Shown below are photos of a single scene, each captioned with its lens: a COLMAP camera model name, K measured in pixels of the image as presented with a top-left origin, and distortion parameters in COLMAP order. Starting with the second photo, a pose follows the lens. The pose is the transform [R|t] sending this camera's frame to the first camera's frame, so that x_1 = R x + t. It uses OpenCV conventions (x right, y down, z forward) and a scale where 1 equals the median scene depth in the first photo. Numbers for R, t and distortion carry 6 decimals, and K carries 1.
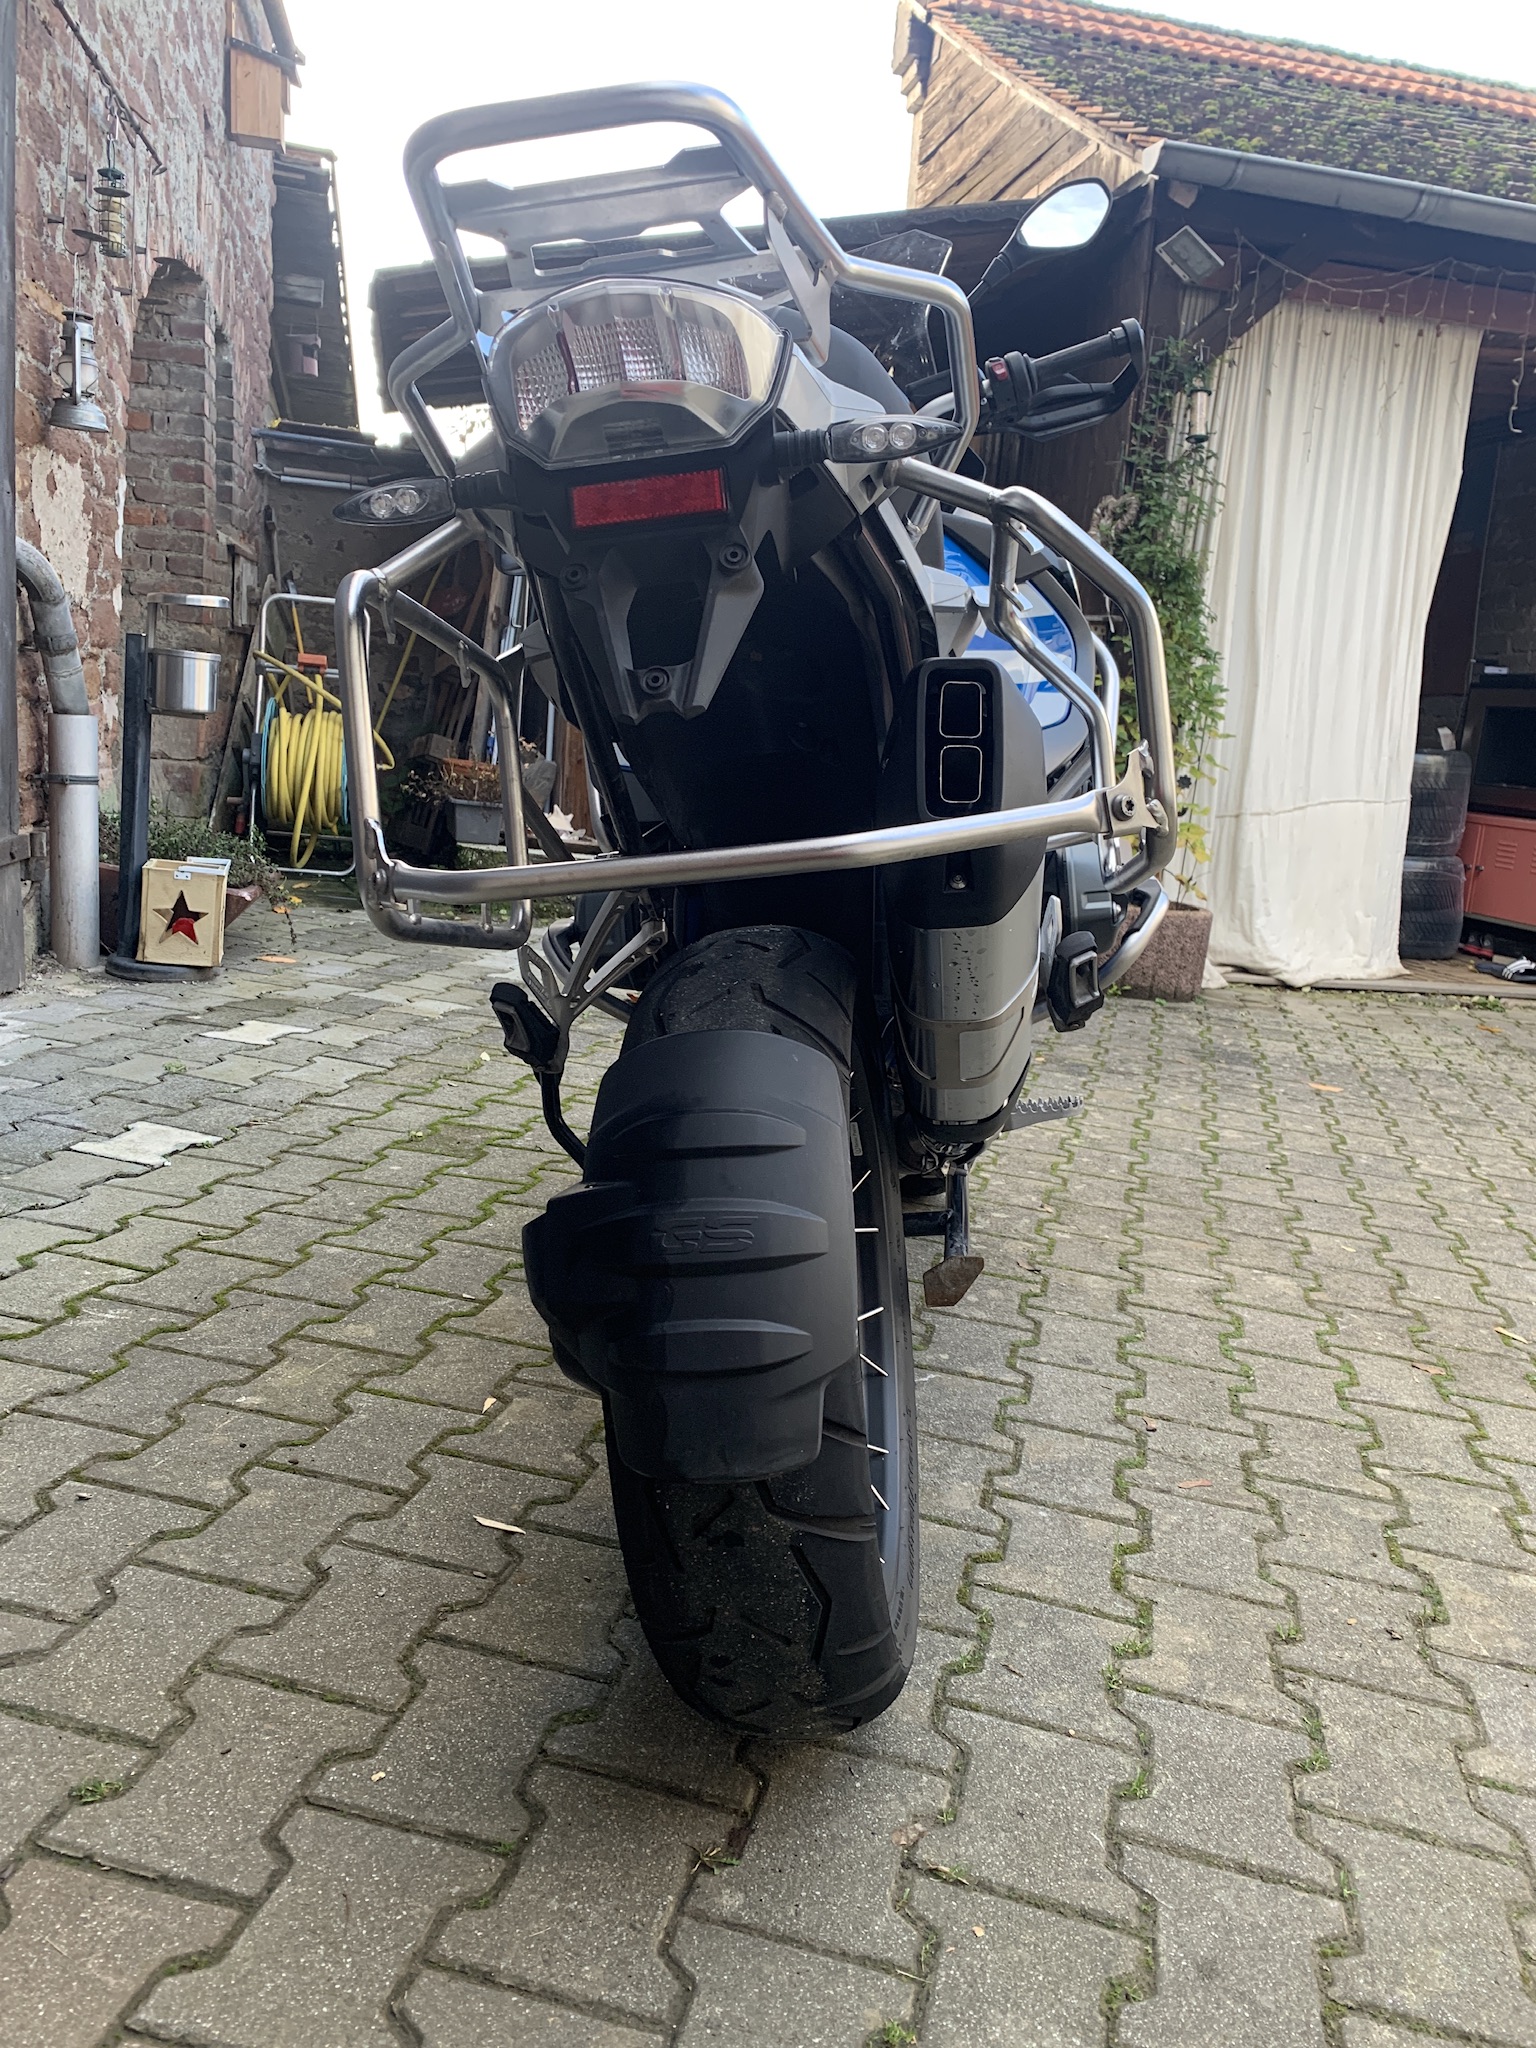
lens RADIAL K [[1567.5, 0, 769.2], [0, 1567.5, 1019.7], [0, 0, 1]] dist [0.015227, -0.009765]
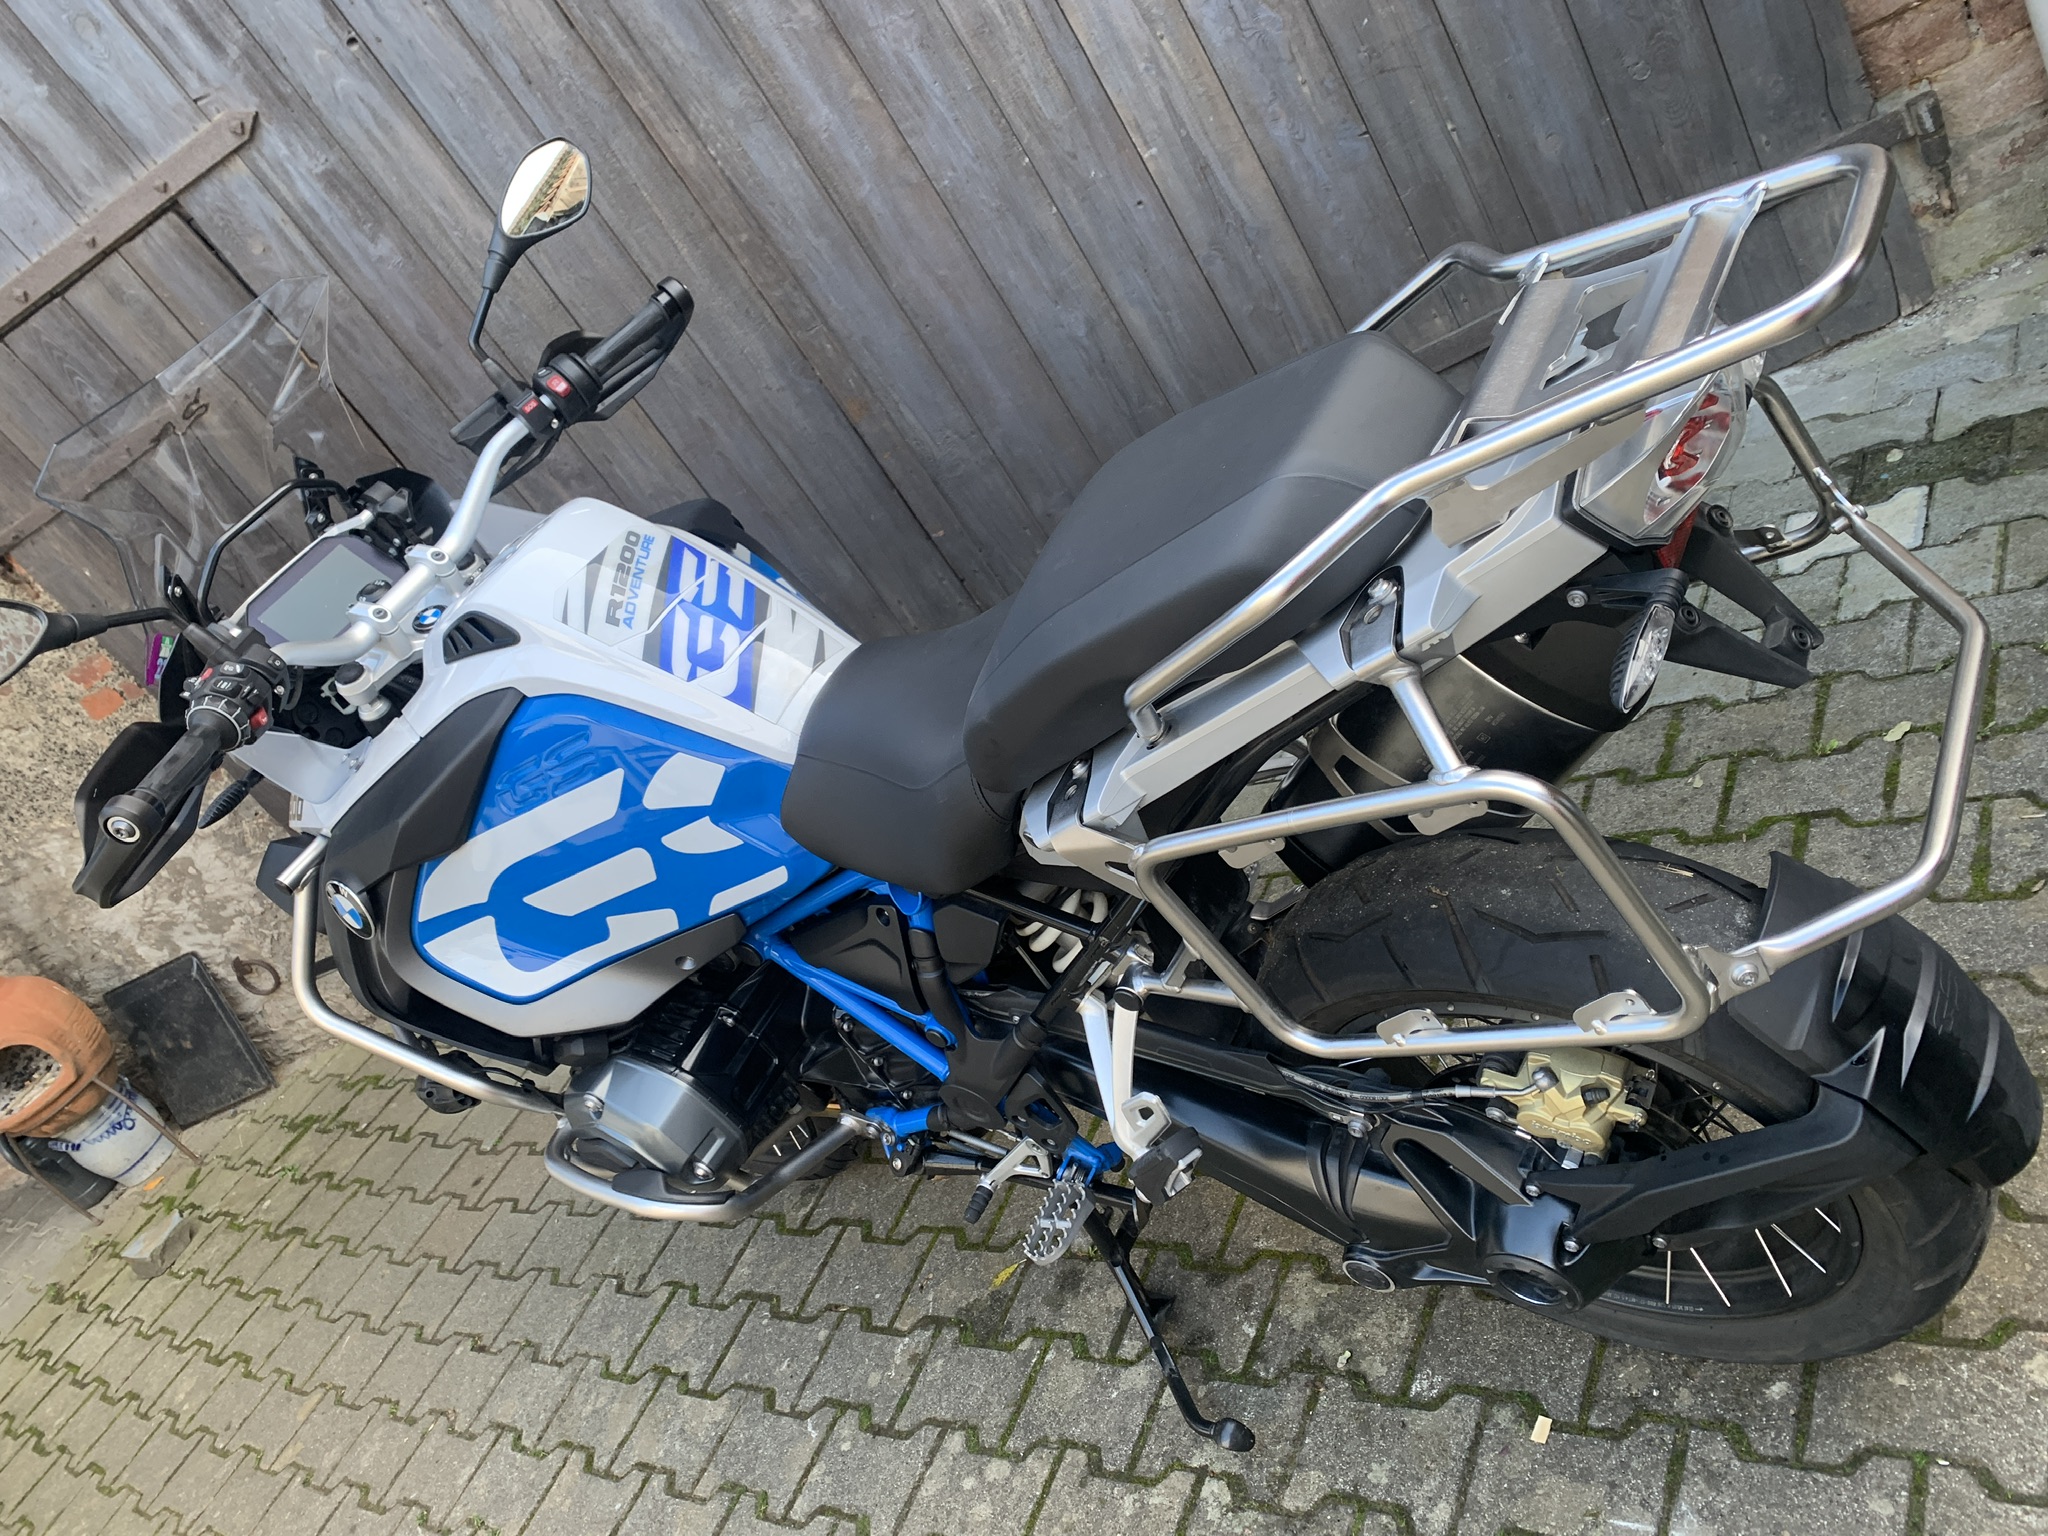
lens RADIAL K [[1561.4, 0, 1019.7], [0, 1561.4, 772.7], [0, 0, 1]] dist [0.007177, 0.001847]
pose [[-0.288152, 0.540881, -0.790200, 0.653391], [0.339309, 0.829332, 0.443935, -0.568926], [0.895454, -0.140201, -0.422500, 1.606268]]
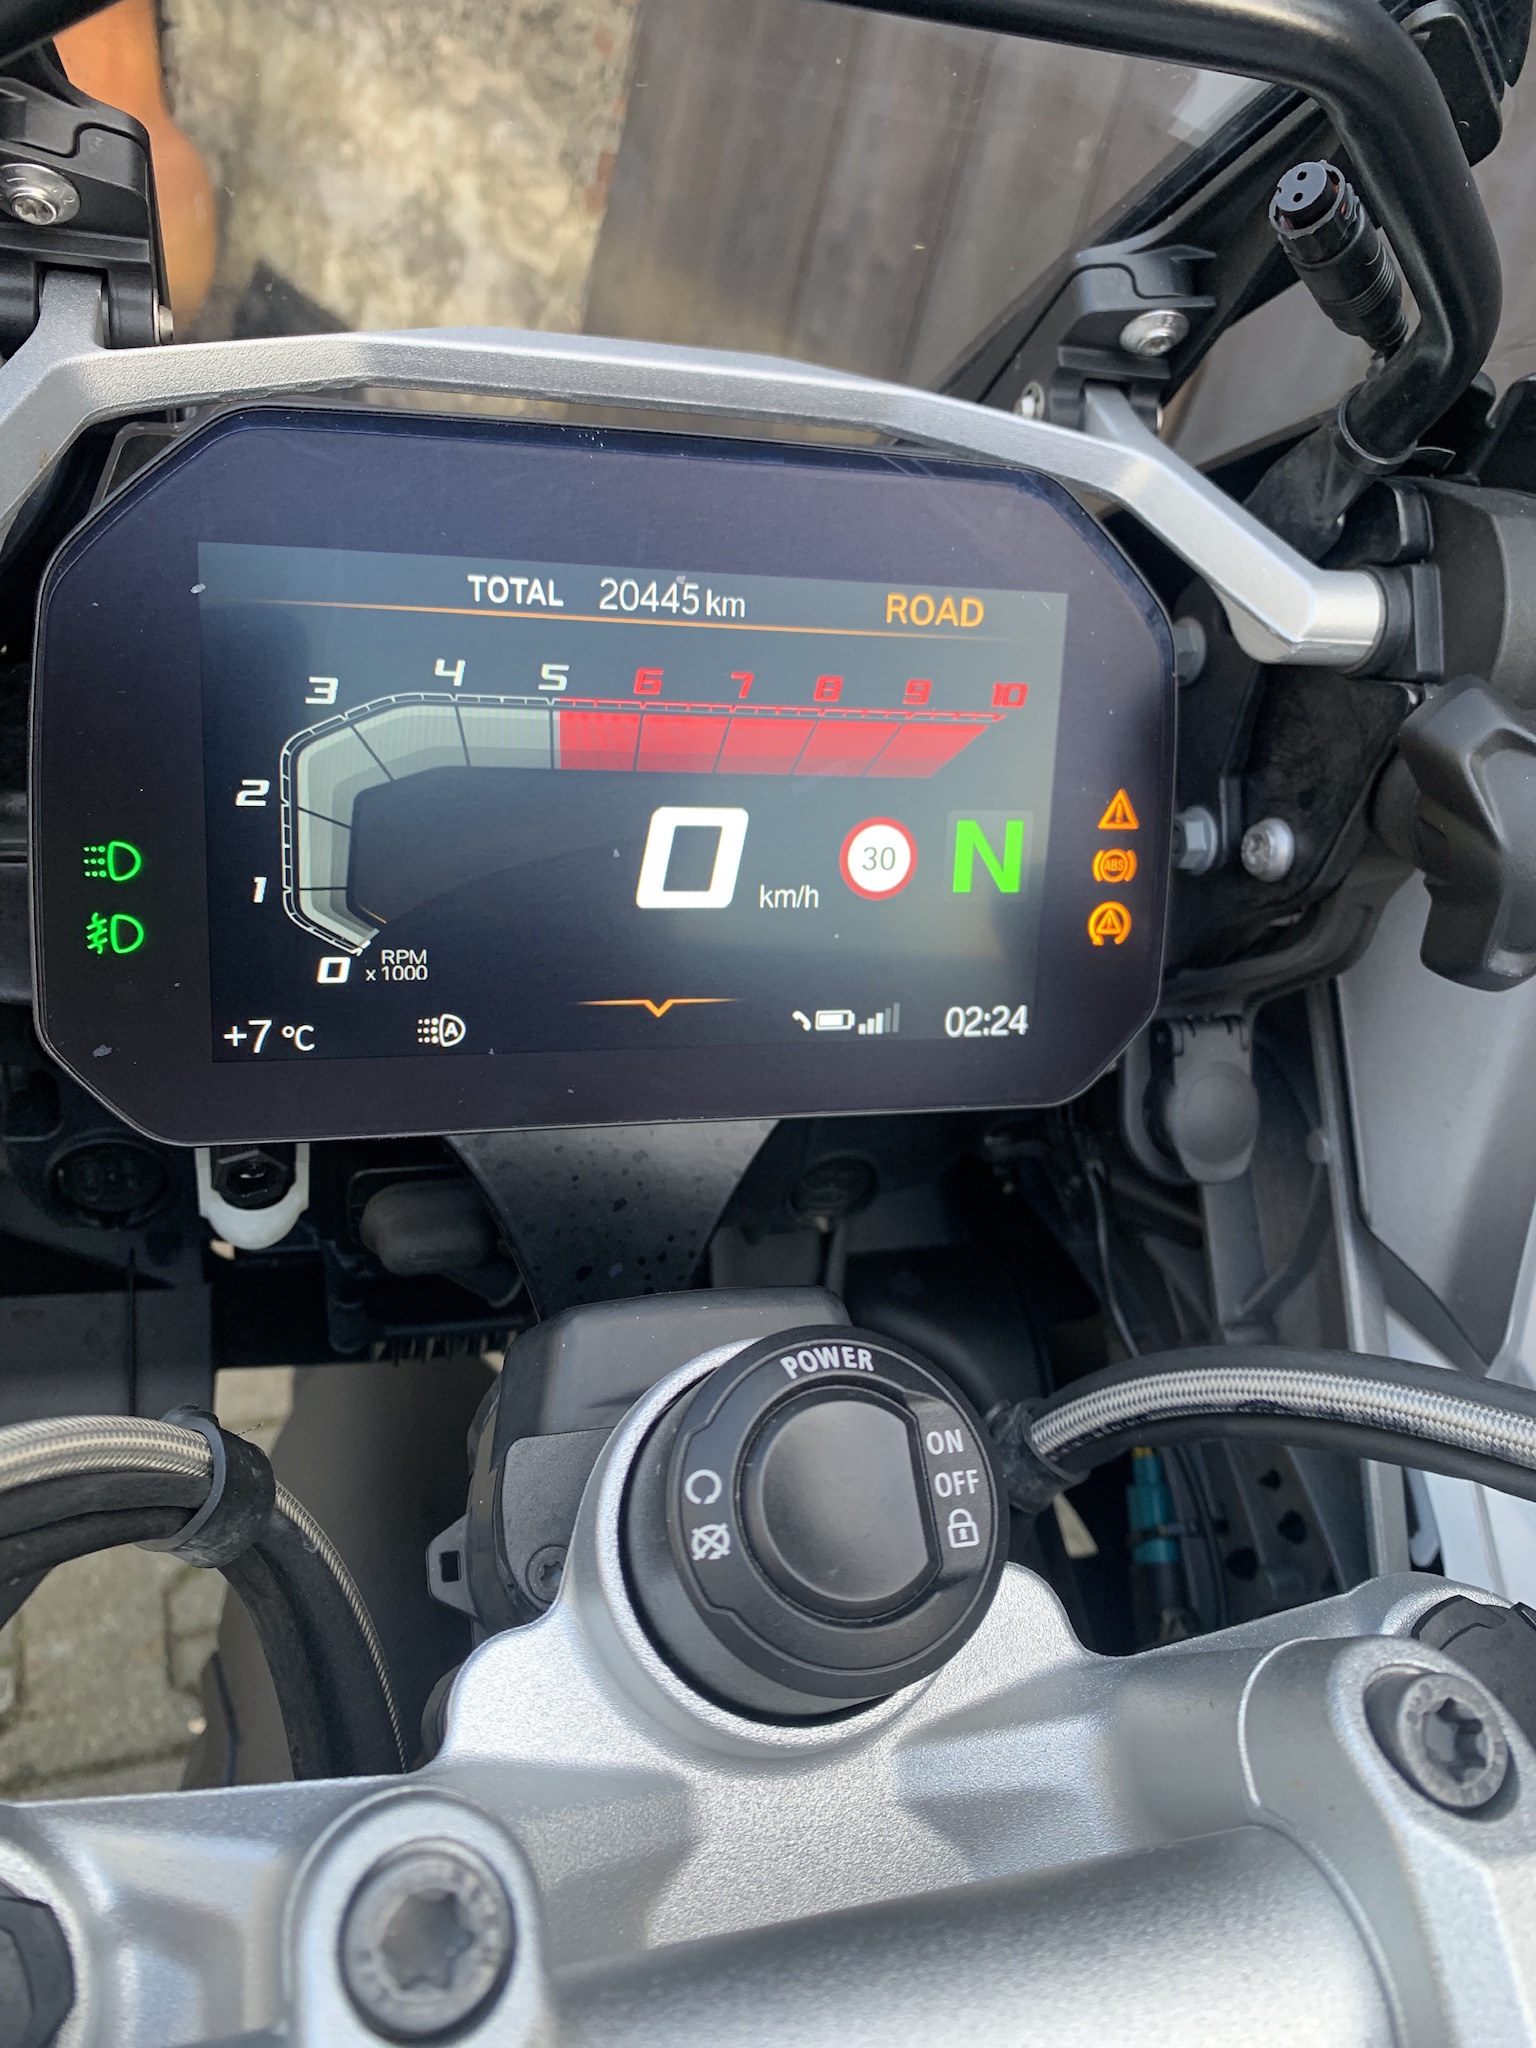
lens RADIAL K [[1581.4, 0, 768.0], [0, 1581.4, 1024.0], [0, 0, 1]] dist [0.008050, -0.002797]
pose [[-0.802676, 0.131183, -0.581809, 0.044990], [-0.375176, 0.647266, 0.663543, -0.458092], [0.463631, 0.750891, -0.470329, 0.927585]]
